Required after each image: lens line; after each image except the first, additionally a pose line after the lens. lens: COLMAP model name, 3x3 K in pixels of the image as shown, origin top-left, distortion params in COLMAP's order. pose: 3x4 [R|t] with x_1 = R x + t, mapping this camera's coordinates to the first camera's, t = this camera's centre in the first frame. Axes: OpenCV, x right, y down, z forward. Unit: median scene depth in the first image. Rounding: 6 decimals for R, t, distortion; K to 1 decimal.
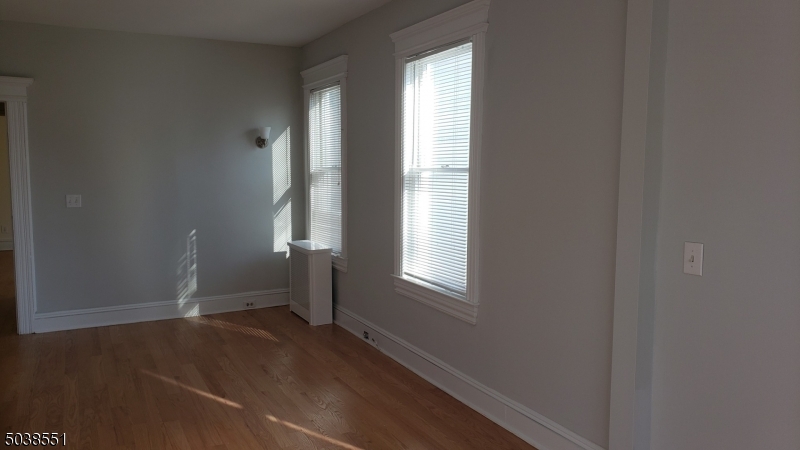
lens RADIAL K [[633.7, 0, 401.3], [0, 633.7, 221.9], [0, 0, 1]] dist [0.109711, -0.096776]
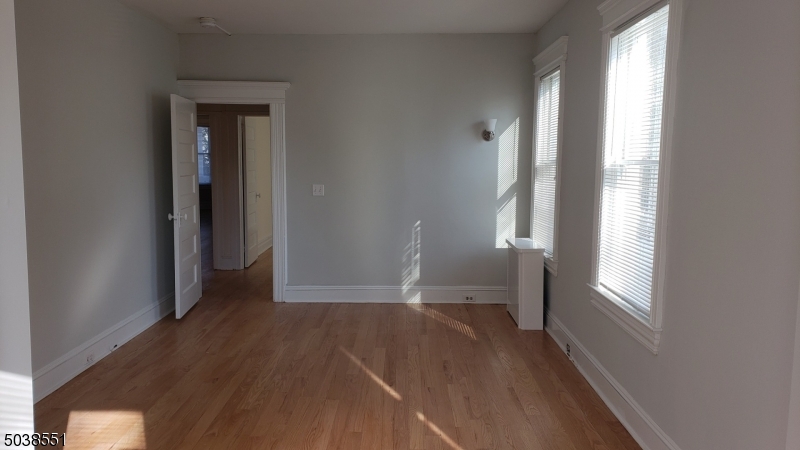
lens RADIAL K [[633.7, 0, 398.2], [0, 633.7, 225.9], [0, 0, 1]] dist [0.109711, -0.096776]
pose [[0.880858, 0.054973, -0.470178, 0.144867], [-0.047992, 0.998487, 0.026834, -0.005865], [0.470941, -0.001072, 0.882164, 0.085844]]
